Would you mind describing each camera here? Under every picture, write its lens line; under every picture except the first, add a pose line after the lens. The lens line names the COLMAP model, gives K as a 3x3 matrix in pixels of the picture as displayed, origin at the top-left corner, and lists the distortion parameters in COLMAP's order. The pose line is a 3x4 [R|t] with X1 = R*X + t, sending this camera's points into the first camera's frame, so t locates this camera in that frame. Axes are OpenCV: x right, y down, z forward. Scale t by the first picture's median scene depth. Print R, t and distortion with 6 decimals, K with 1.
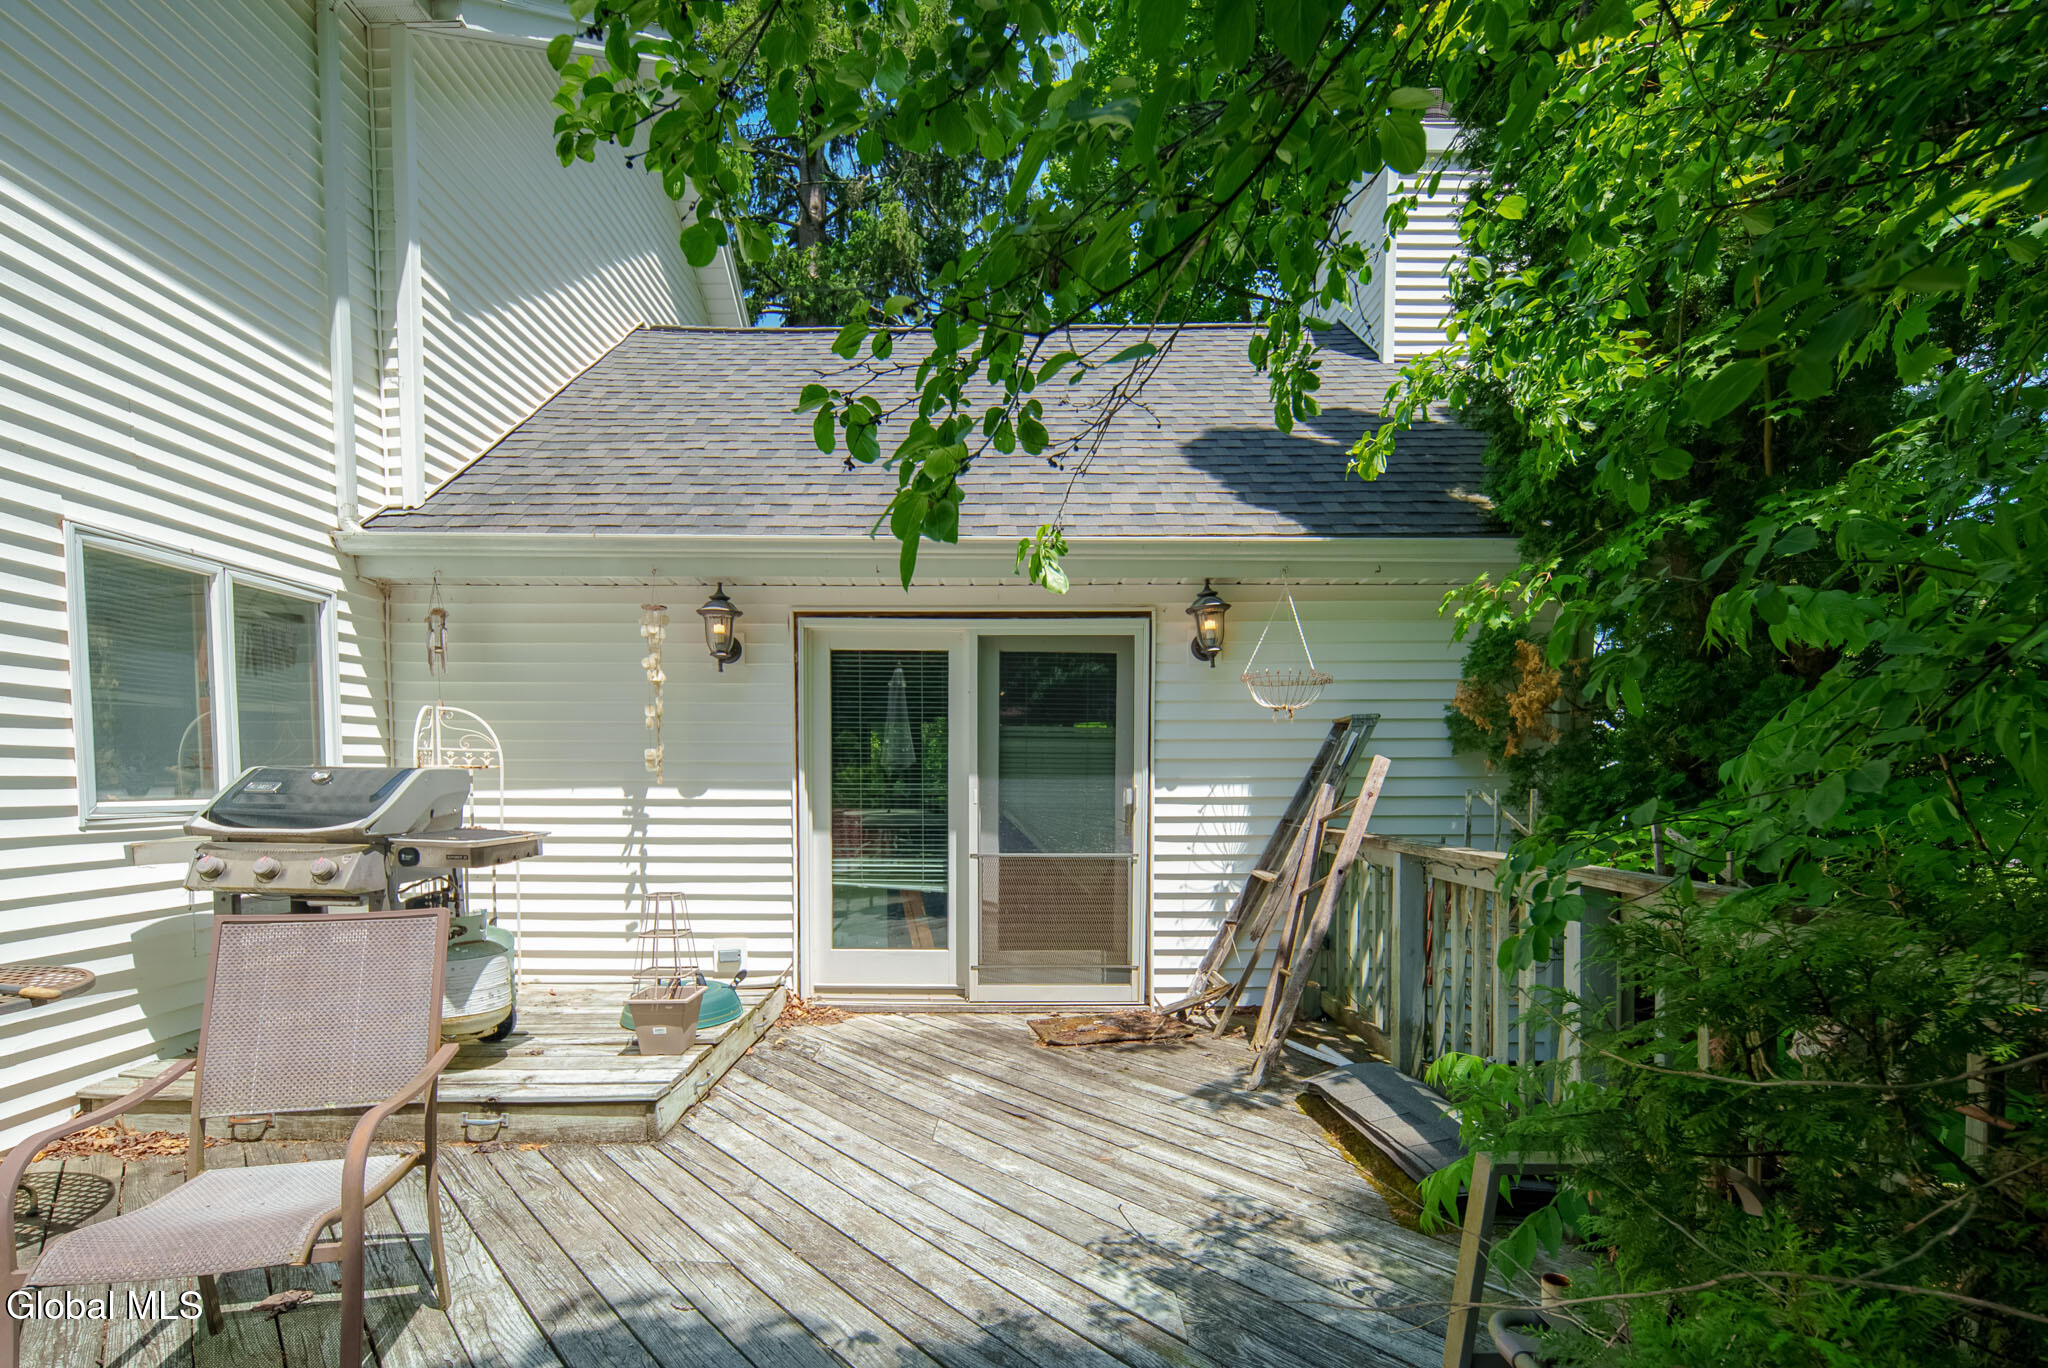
lens RADIAL K [[980.7, 0, 1013.7], [0, 980.7, 819.1], [0, 0, 1]] dist [-0.002568, -0.000160]
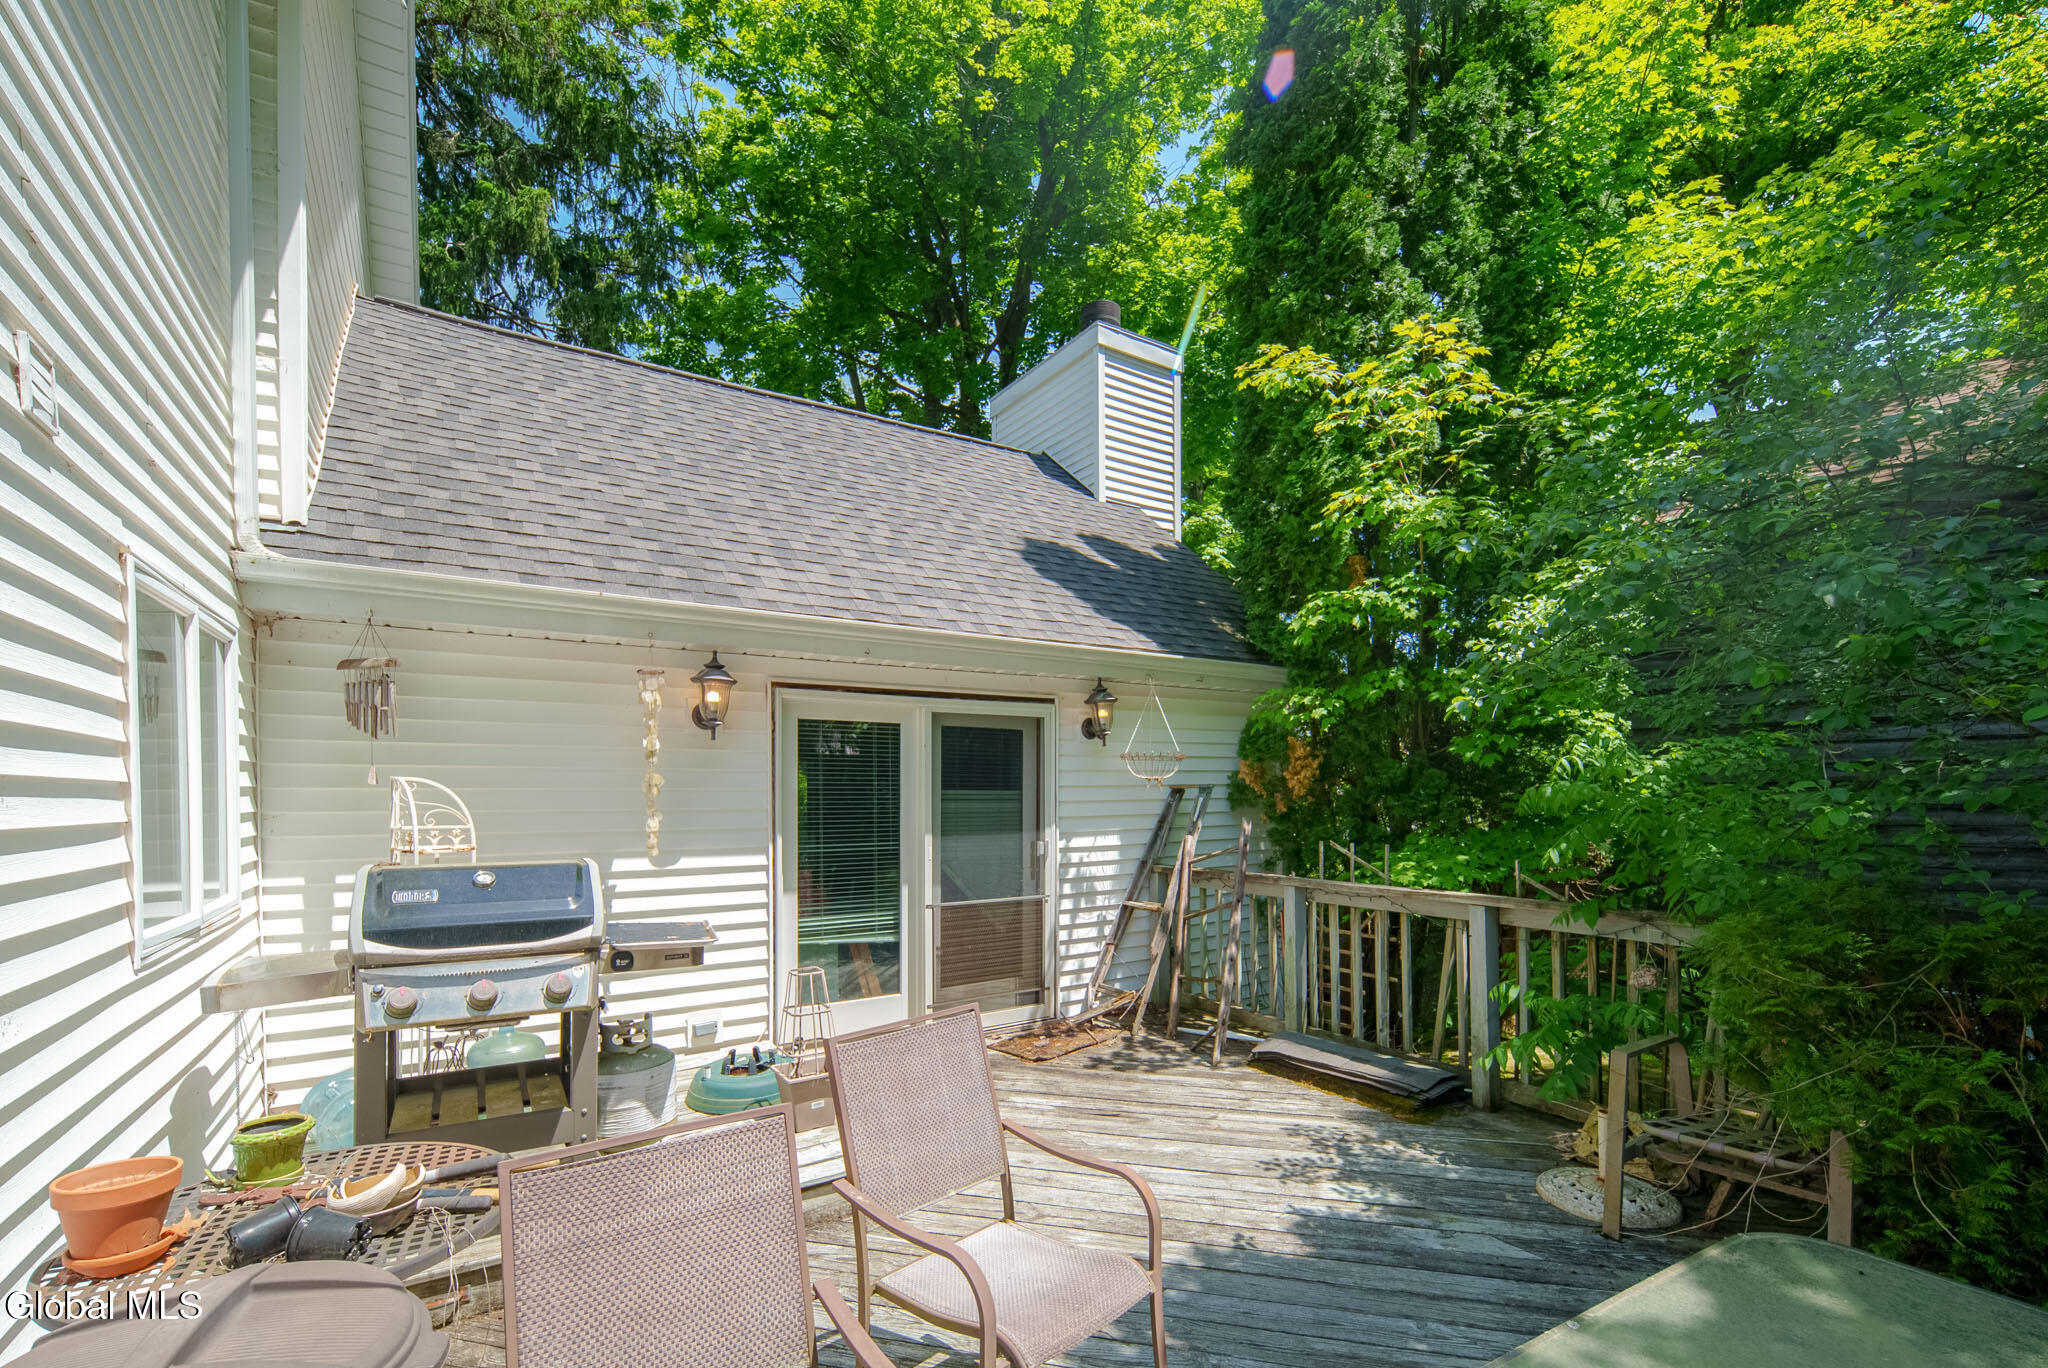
lens RADIAL K [[922.8, 0, 1106.6], [0, 922.8, 792.2], [0, 0, 1]] dist [-0.001586, -0.000336]
pose [[0.816223, -0.003324, 0.577727, -0.480296], [0.029369, 0.998929, -0.035745, -0.049023], [-0.576989, 0.046143, 0.815447, 0.012079]]
